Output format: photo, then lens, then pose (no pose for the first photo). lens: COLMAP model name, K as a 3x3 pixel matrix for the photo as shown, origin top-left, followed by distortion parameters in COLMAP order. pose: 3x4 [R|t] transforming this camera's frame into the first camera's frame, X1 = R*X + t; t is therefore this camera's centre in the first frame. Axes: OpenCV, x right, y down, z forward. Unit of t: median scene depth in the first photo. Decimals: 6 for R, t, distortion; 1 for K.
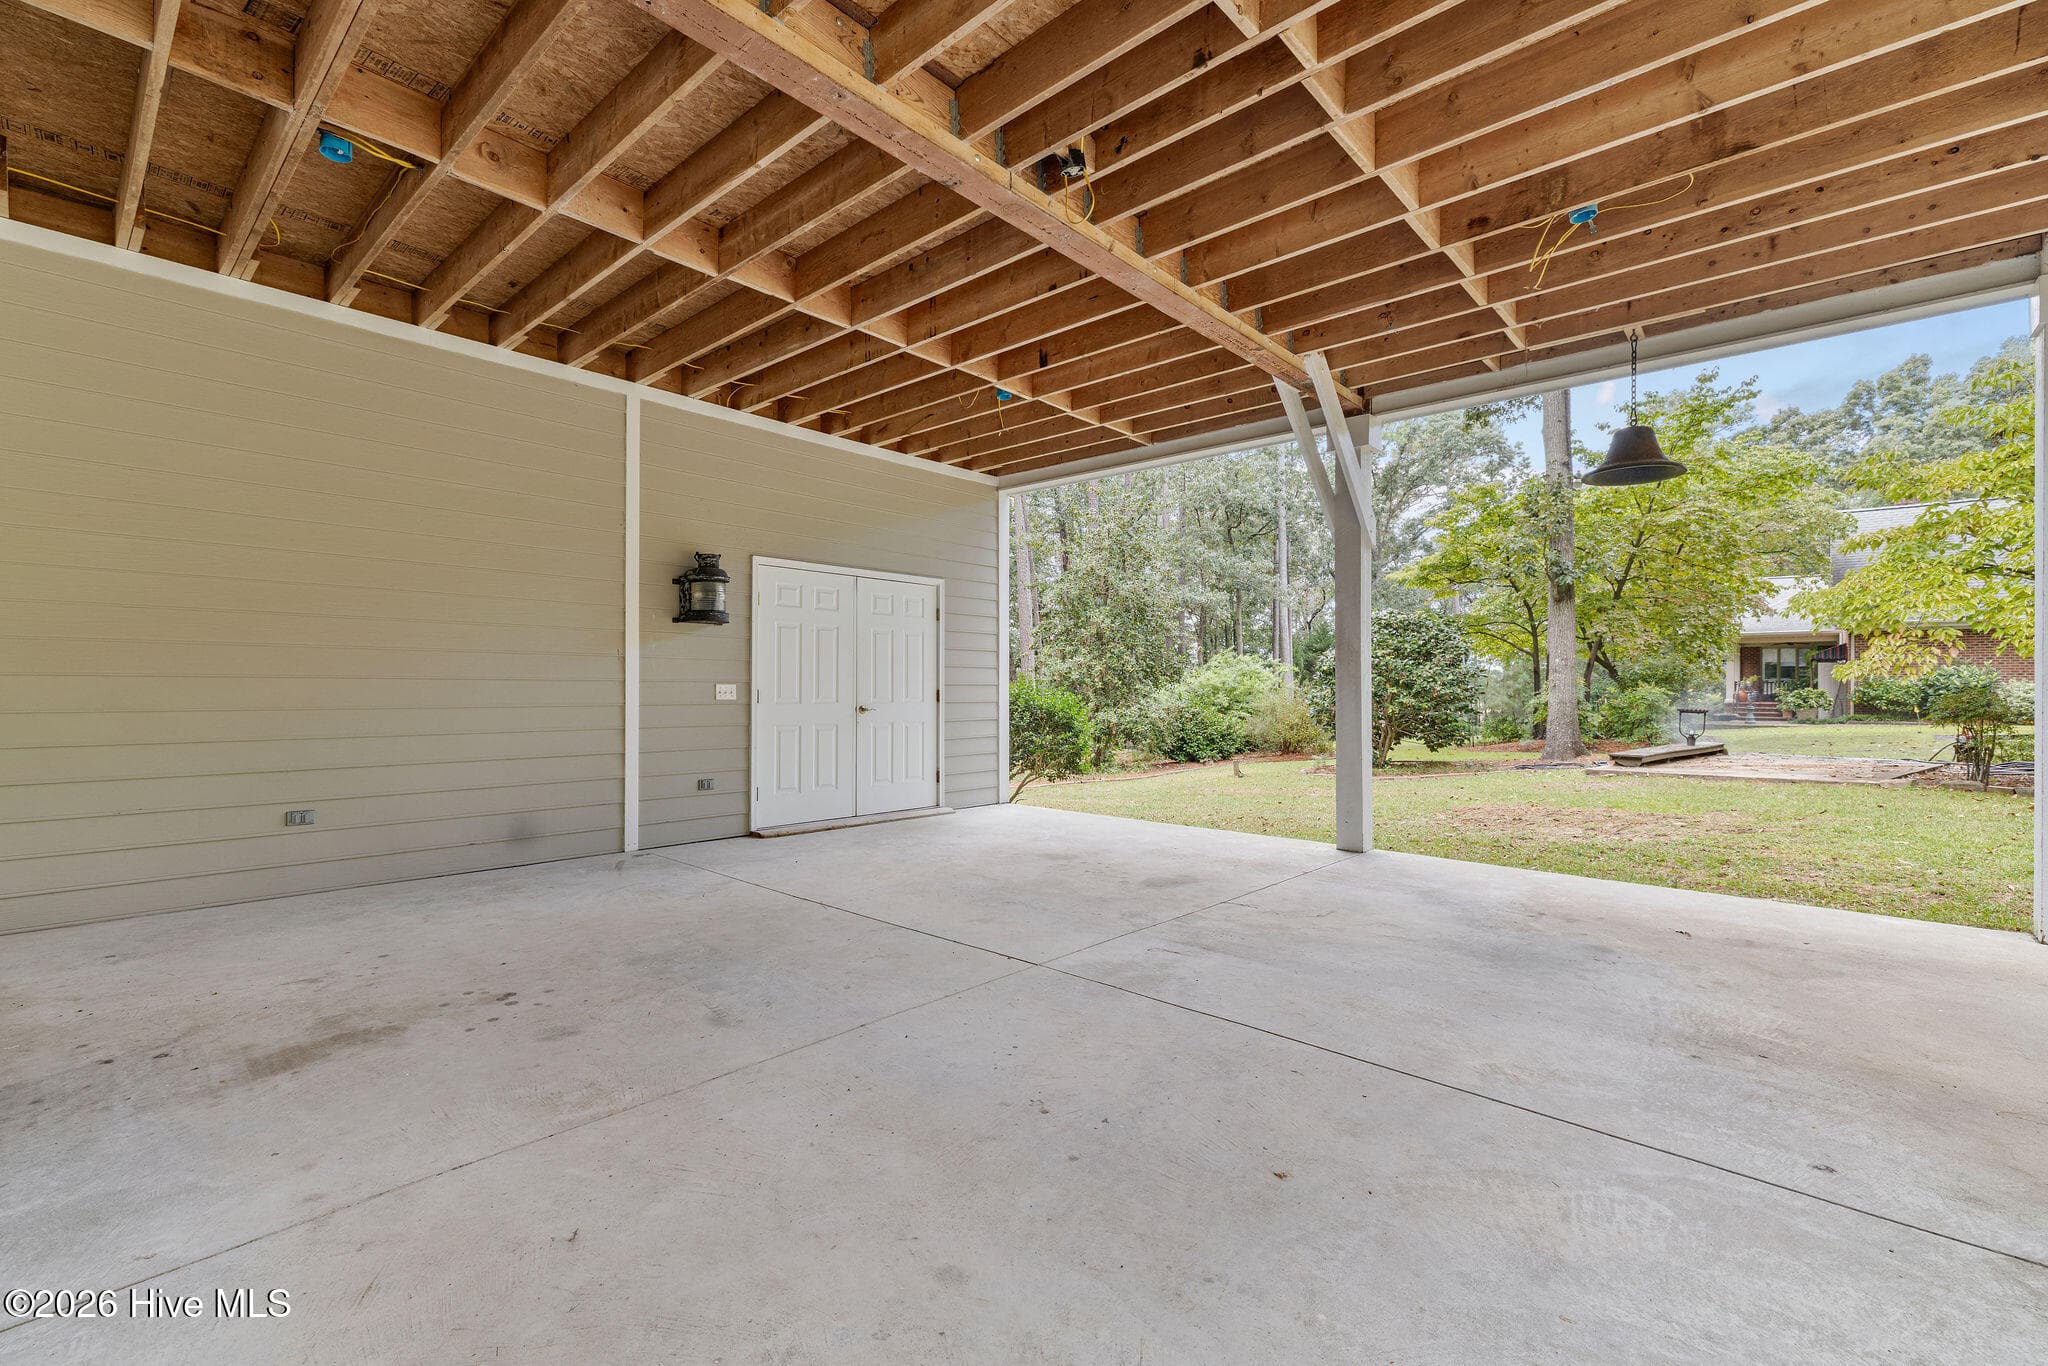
lens RADIAL K [[892.4, 0, 1024.0], [0, 892.4, 683.0], [0, 0, 1]] dist [-0.000652, -0.000019]
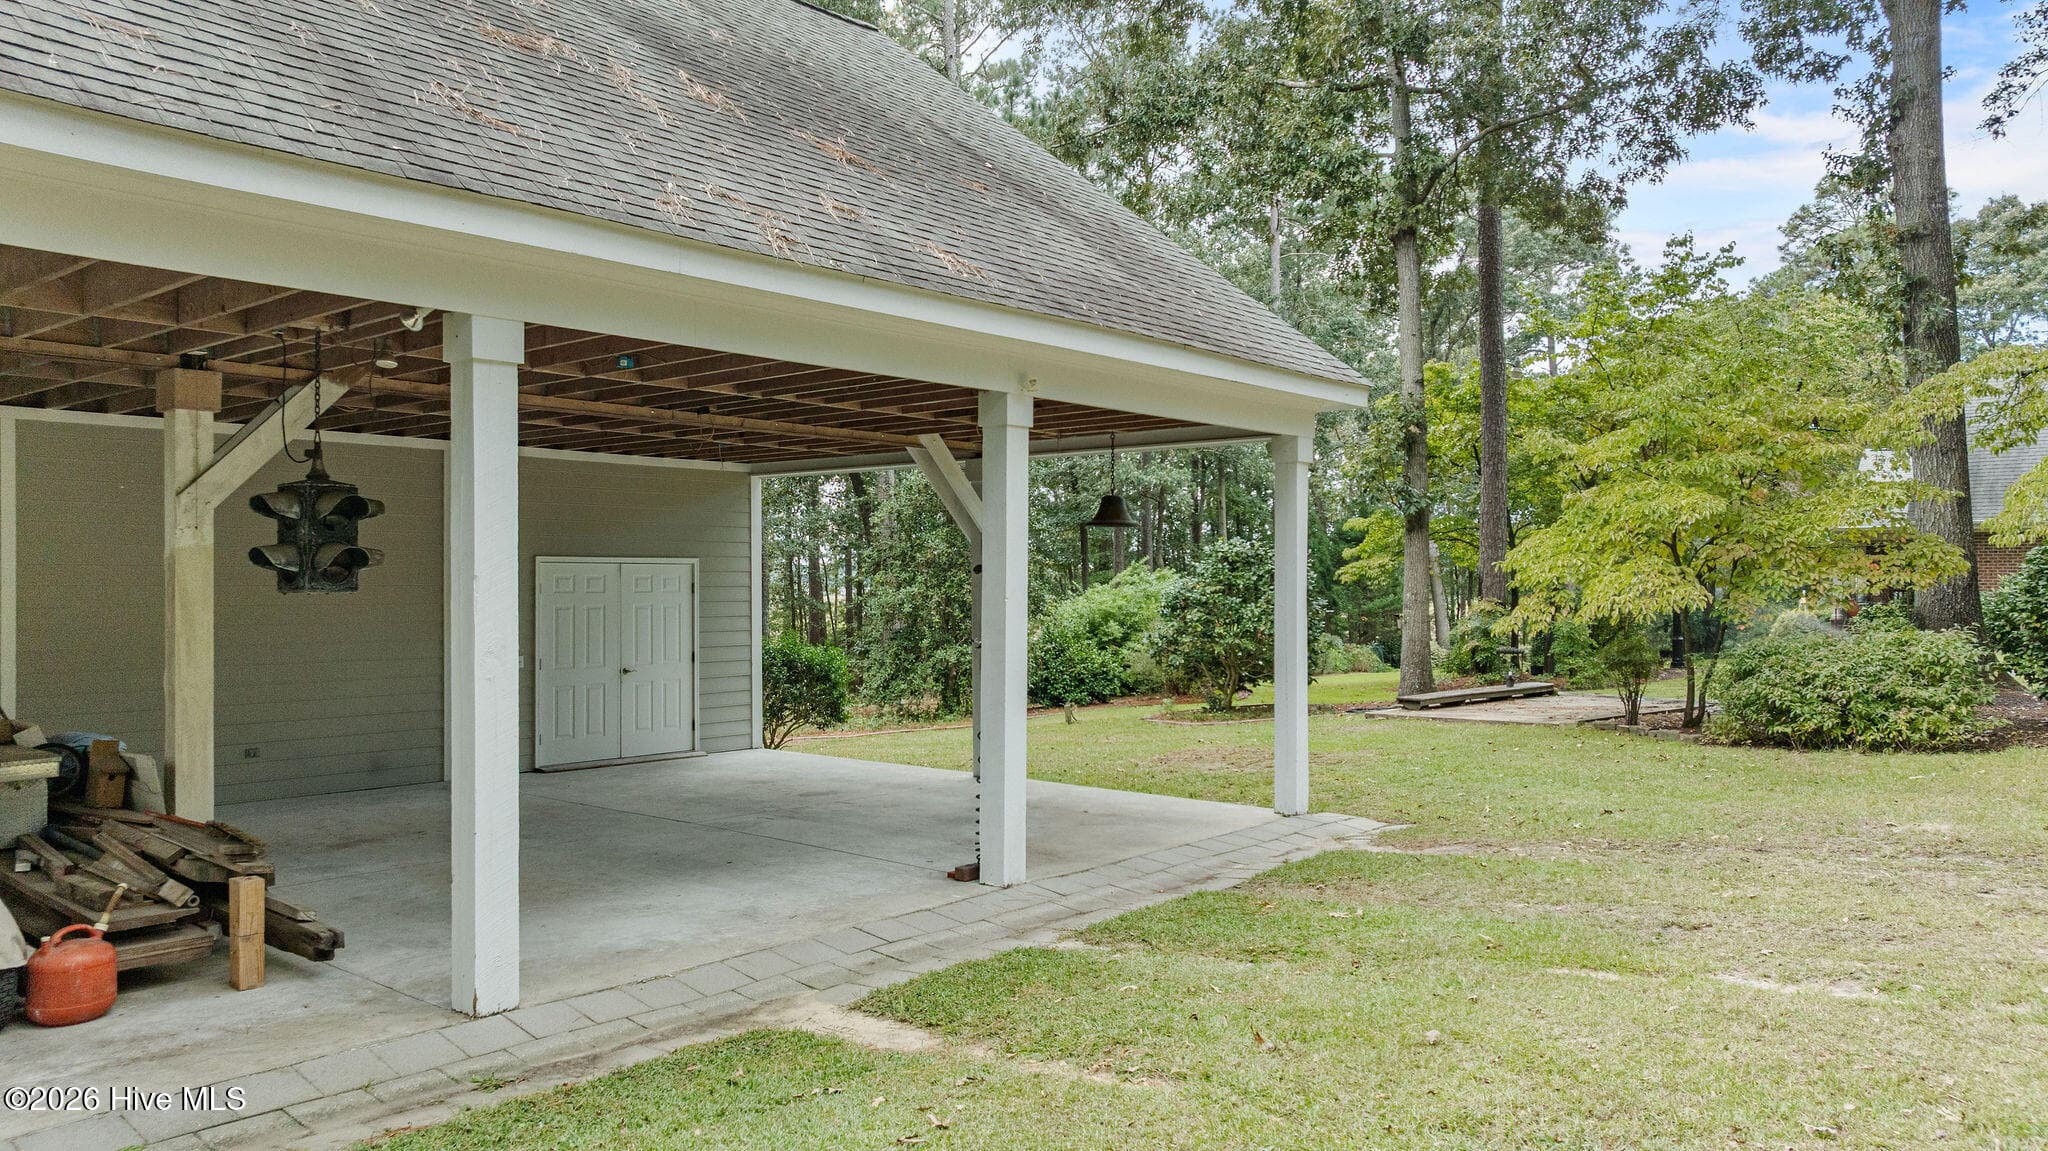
lens RADIAL K [[1457.5, 0, 1024.0], [0, 1457.5, 575.5], [0, 0, 1]] dist [0.008663, 0.000721]
pose [[0.999357, -0.005624, 0.035421, 0.256153], [0.005588, 0.999984, 0.001112, -0.087529], [-0.035426, -0.000913, 0.999372, -0.887282]]
